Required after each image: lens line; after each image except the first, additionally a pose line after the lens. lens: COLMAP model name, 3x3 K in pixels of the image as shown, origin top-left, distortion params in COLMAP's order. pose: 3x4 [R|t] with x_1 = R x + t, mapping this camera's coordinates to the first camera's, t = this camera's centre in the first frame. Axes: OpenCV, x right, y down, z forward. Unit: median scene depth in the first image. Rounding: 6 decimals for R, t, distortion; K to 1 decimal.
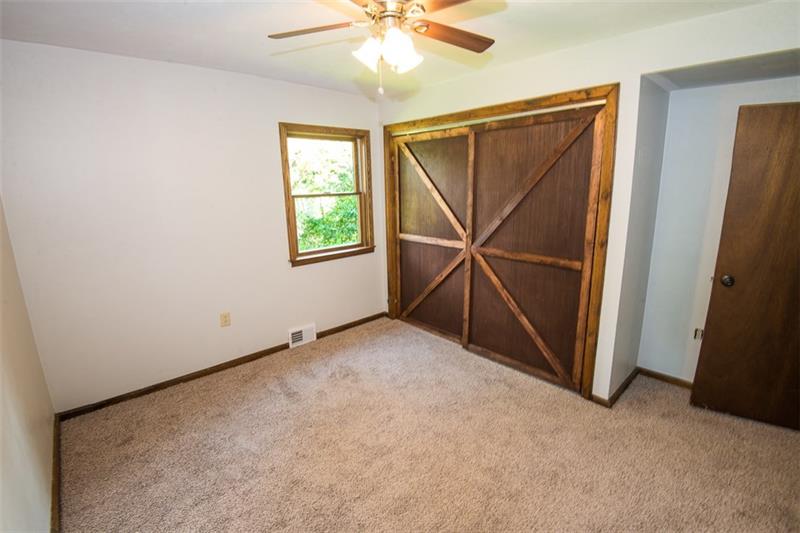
lens RADIAL K [[373.5, 0, 399.3], [0, 373.5, 260.5], [0, 0, 1]] dist [-0.002873, -0.008639]
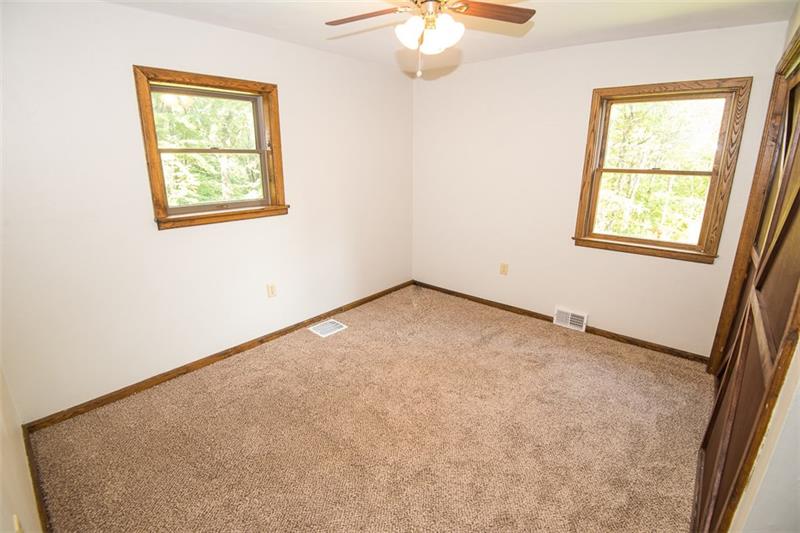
lens RADIAL K [[371.6, 0, 396.0], [0, 371.6, 266.3], [0, 0, 1]] dist [-0.026013, -0.010010]
pose [[0.116815, 0.288349, -0.950373, 0.602330], [-0.217120, 0.941192, 0.258876, -0.079532], [0.969130, 0.176104, 0.172551, 0.433927]]
